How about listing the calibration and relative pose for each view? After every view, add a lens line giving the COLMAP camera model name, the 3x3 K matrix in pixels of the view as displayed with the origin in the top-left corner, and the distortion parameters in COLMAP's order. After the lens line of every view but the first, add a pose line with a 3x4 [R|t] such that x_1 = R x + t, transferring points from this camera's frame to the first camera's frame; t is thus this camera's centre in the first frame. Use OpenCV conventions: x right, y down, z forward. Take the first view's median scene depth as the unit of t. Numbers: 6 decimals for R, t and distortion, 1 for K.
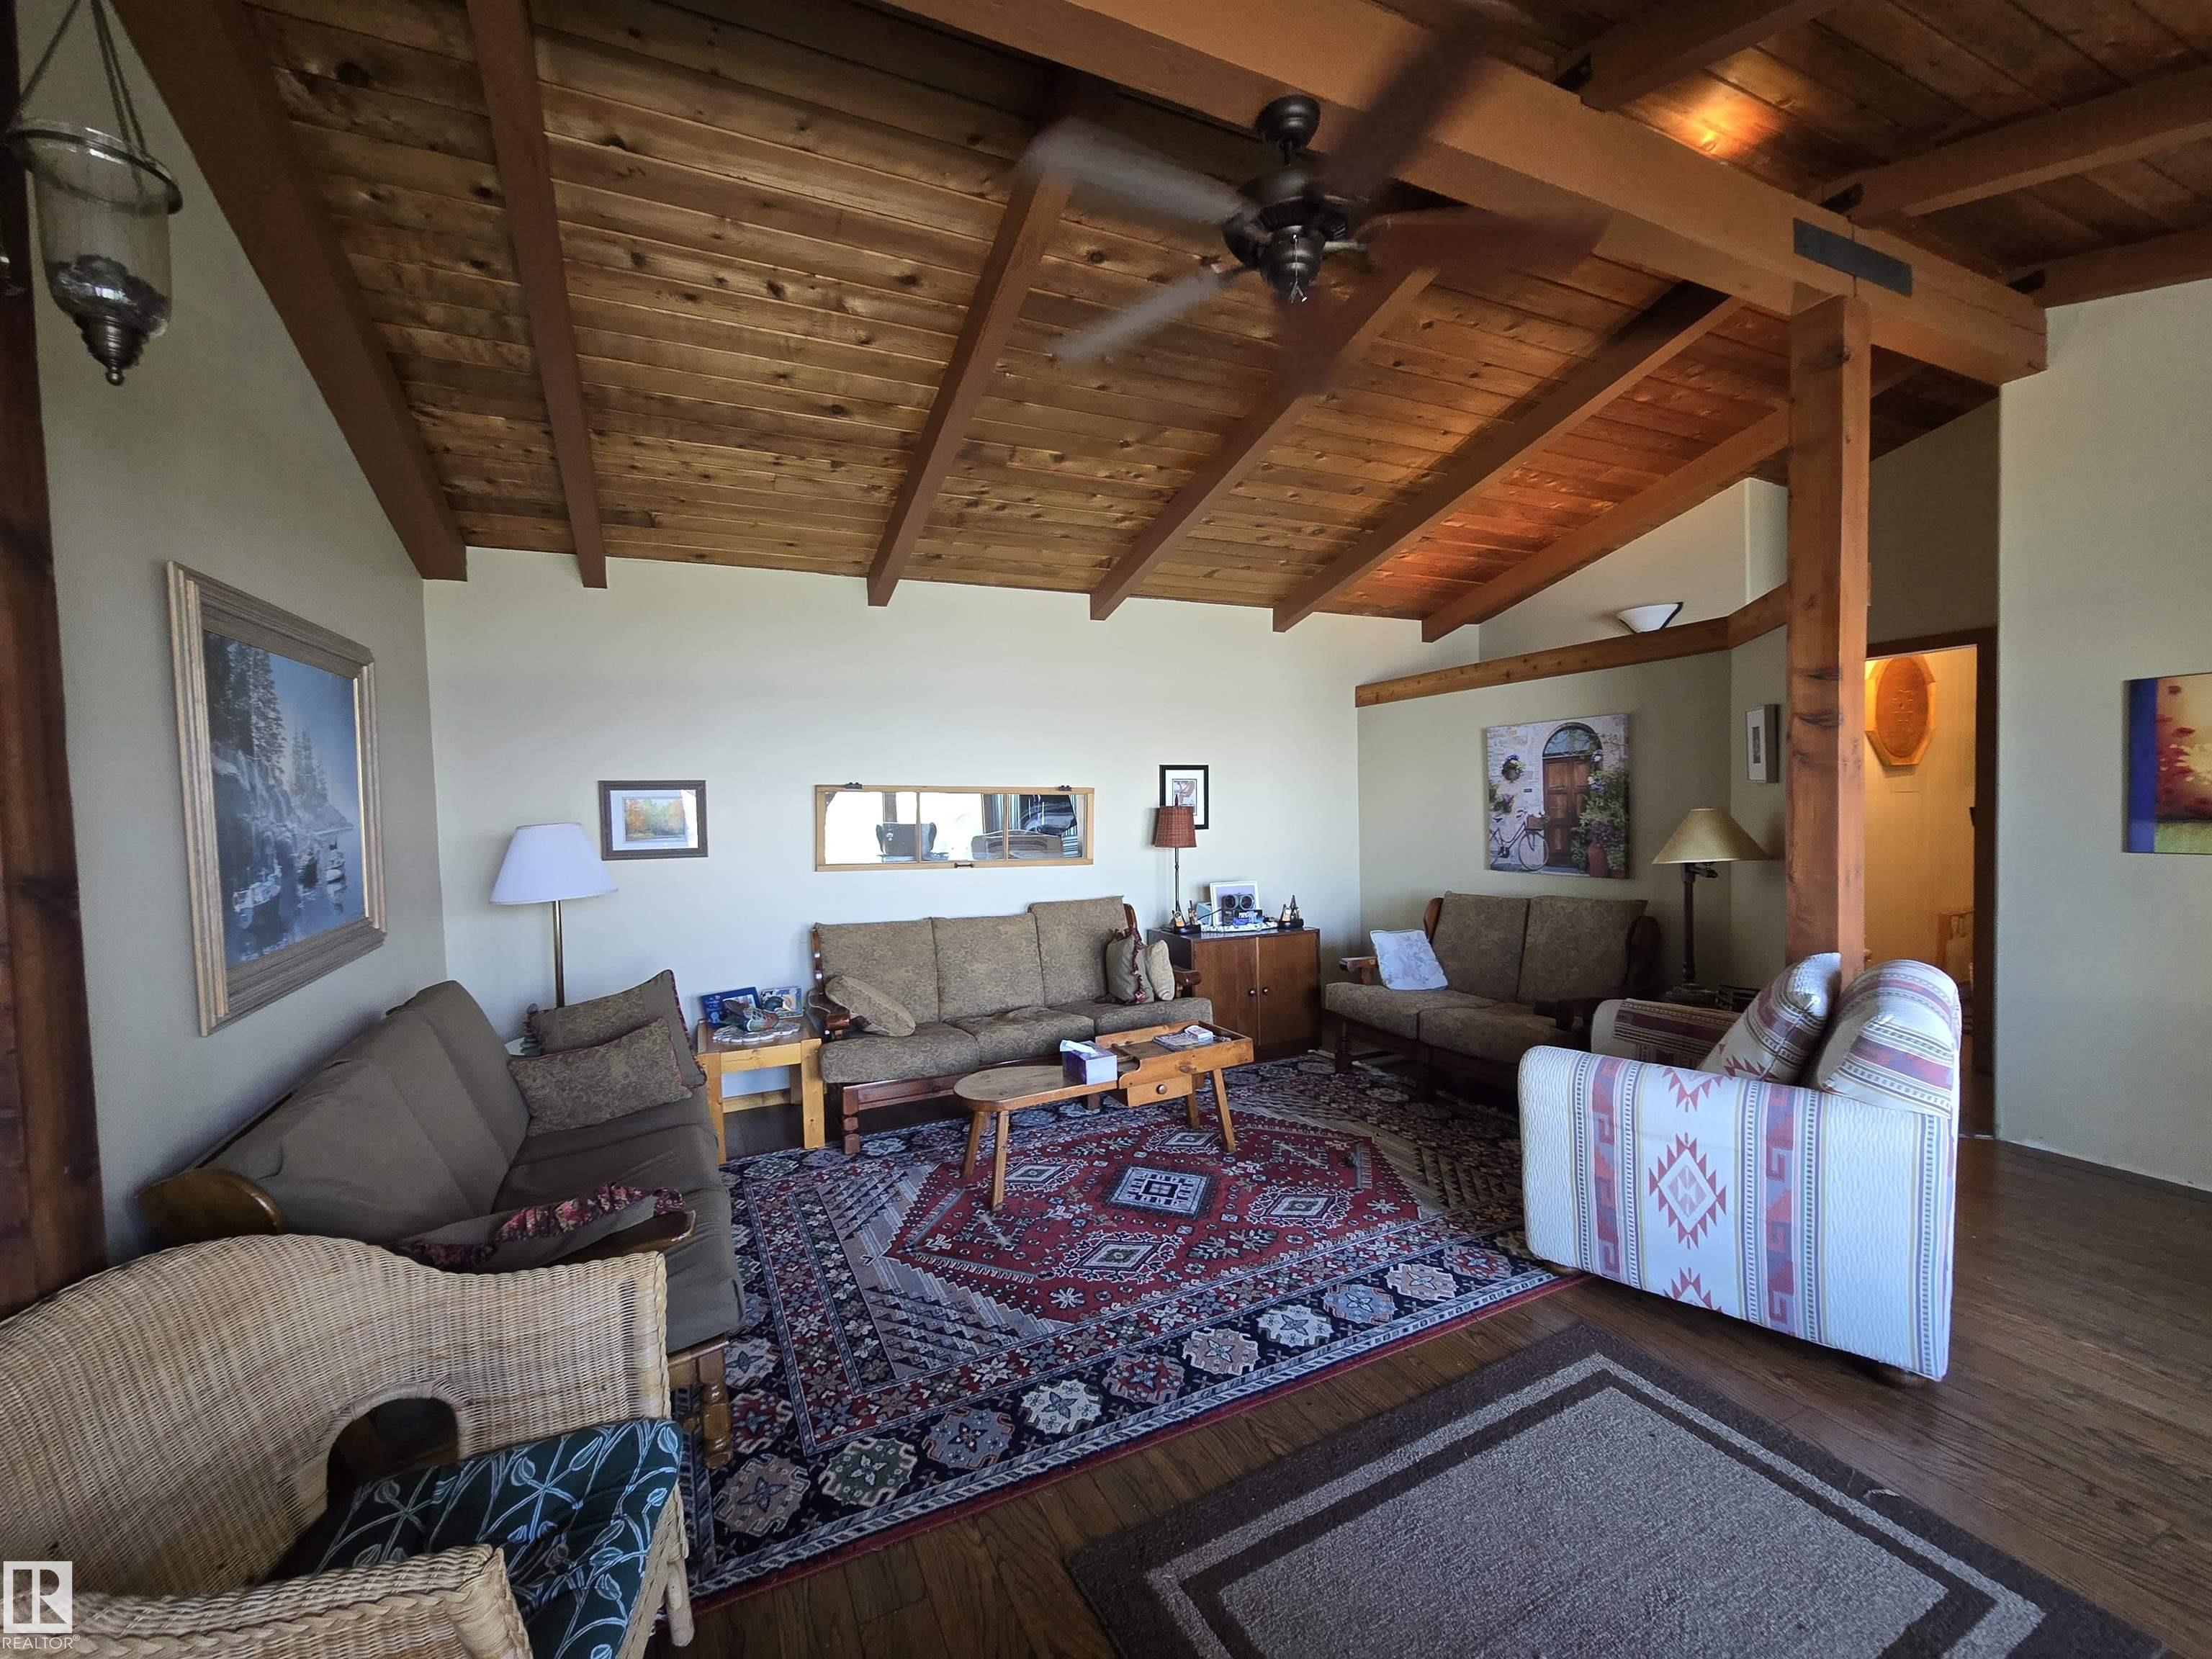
lens RADIAL K [[896.4, 0, 1101.7], [0, 896.4, 828.2], [0, 0, 1]] dist [-0.004209, 0.000052]
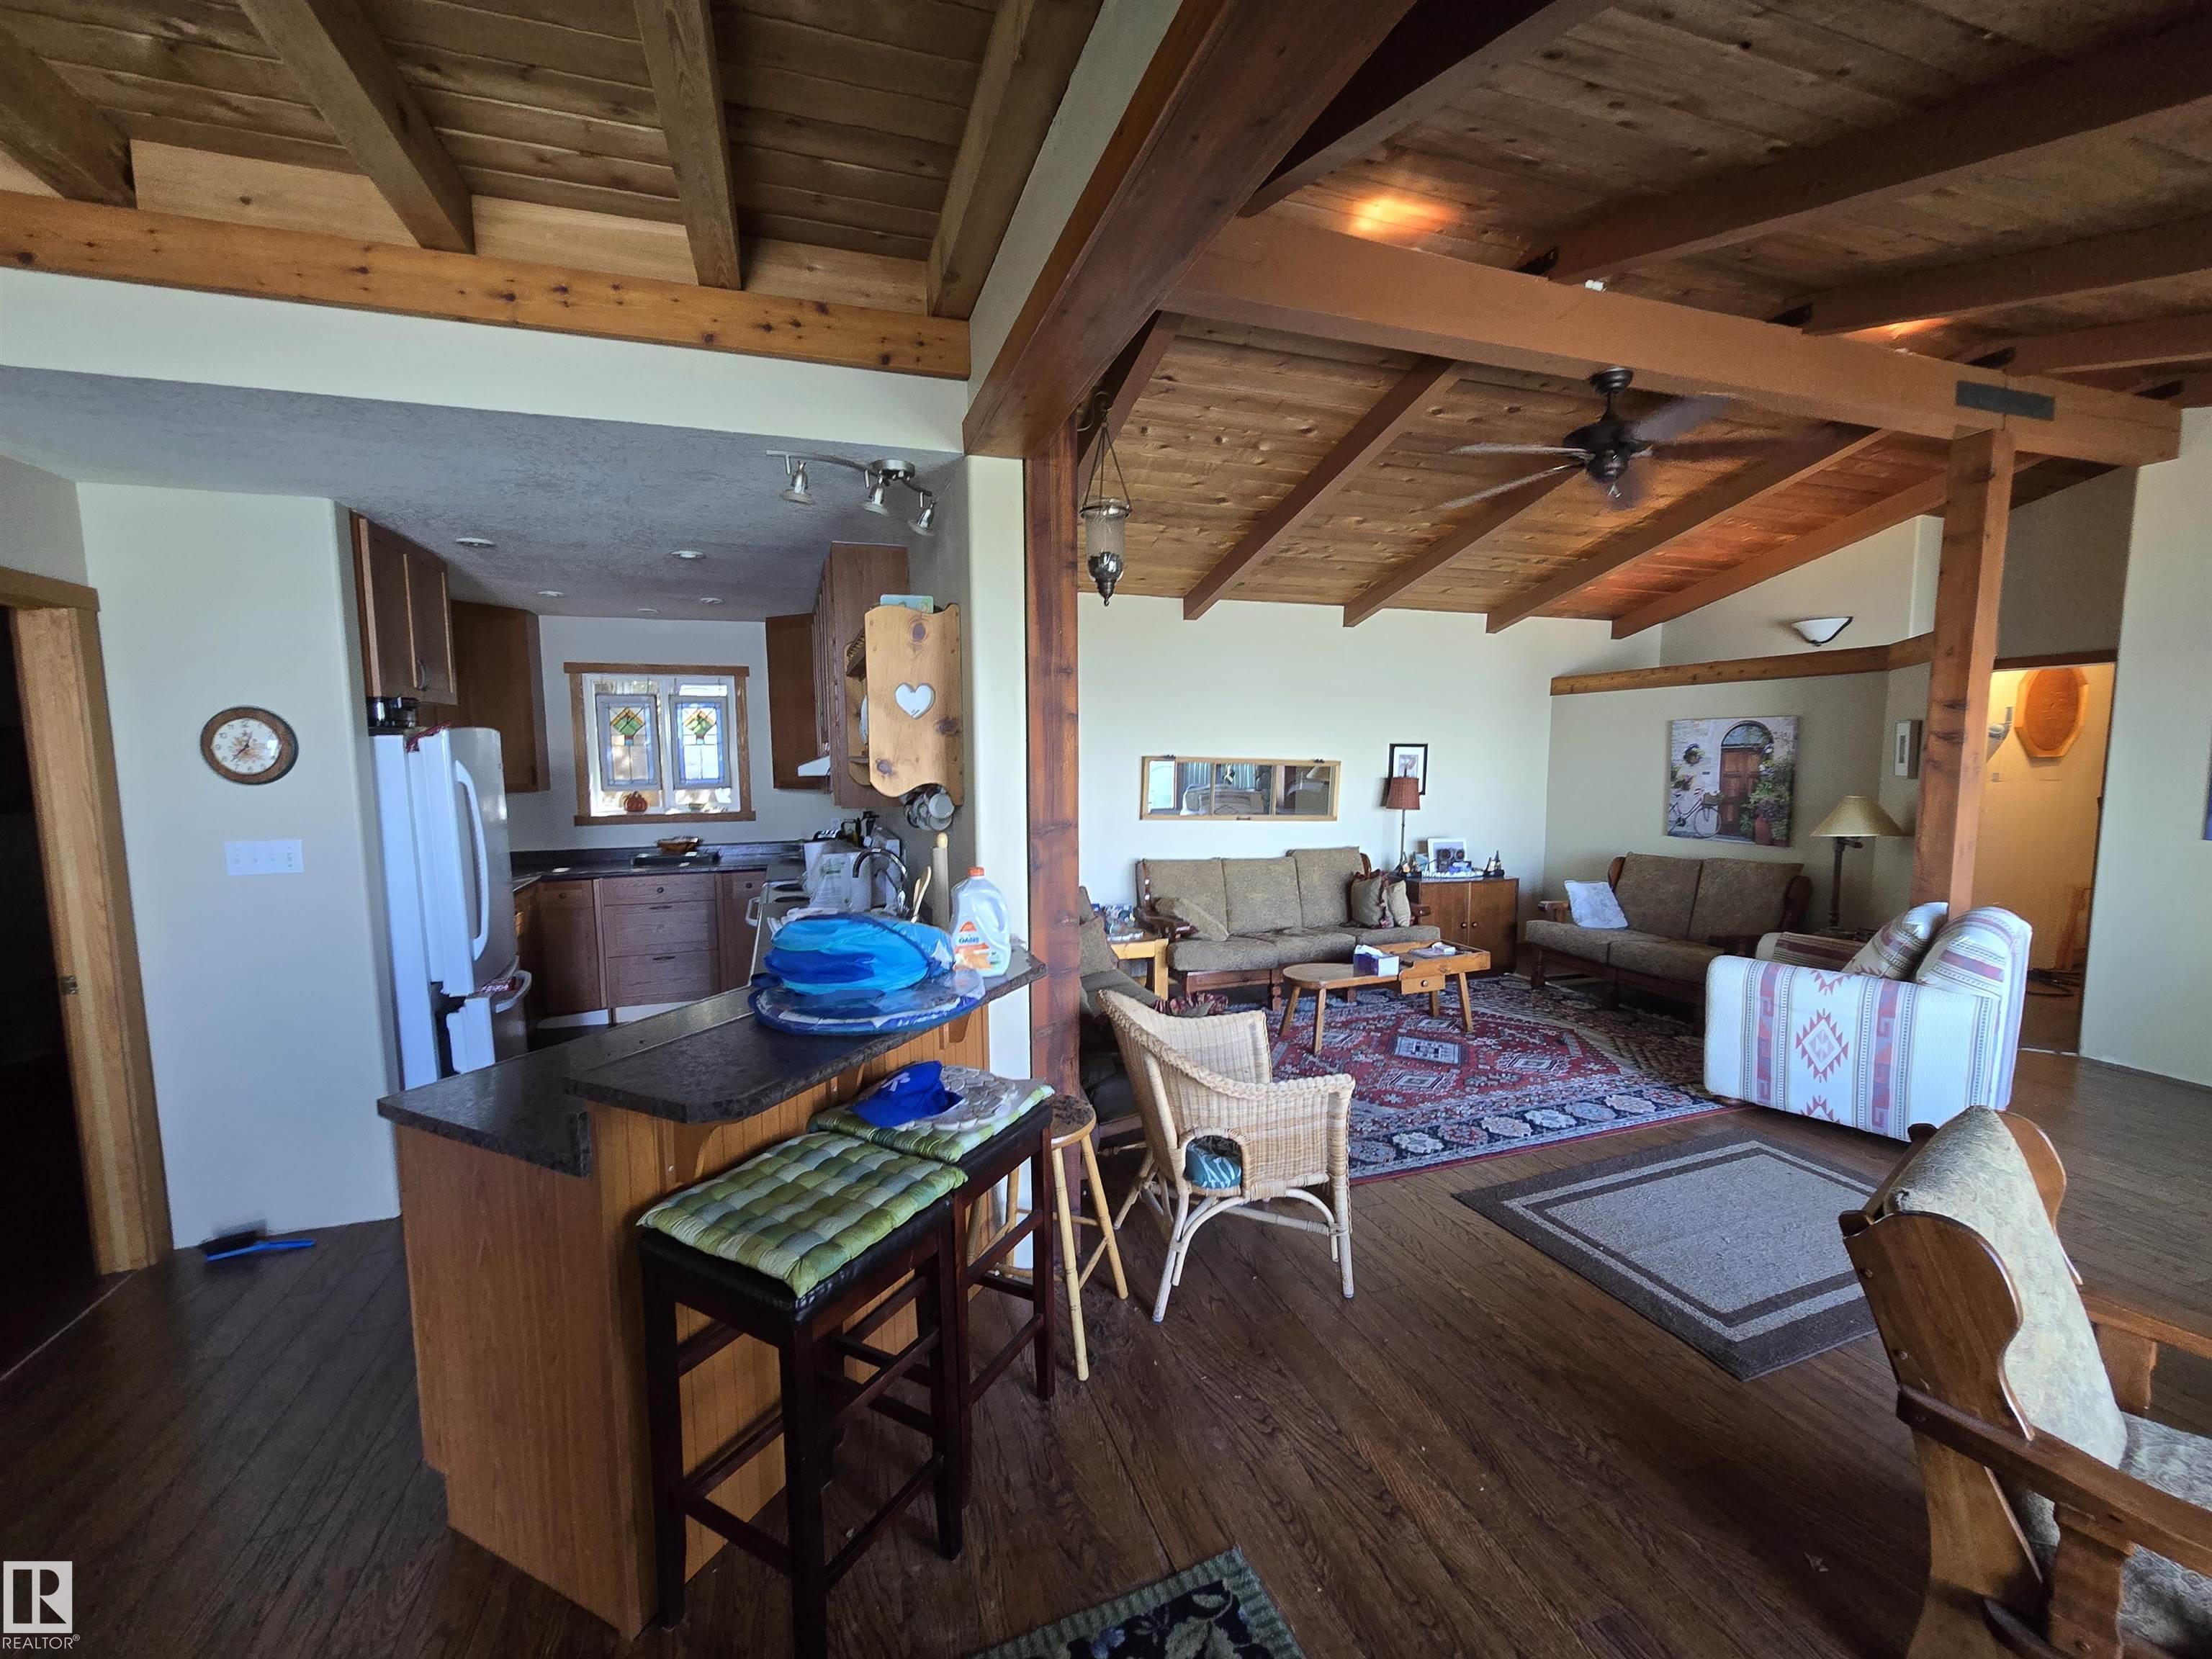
lens RADIAL K [[896.4, 0, 1106.9], [0, 896.4, 833.5], [0, 0, 1]] dist [-0.004209, 0.000052]
pose [[0.993518, 0.032628, -0.108896, -0.292349], [-0.025632, 0.997554, 0.065038, -0.024791], [0.110751, -0.061825, 0.991923, -0.453228]]
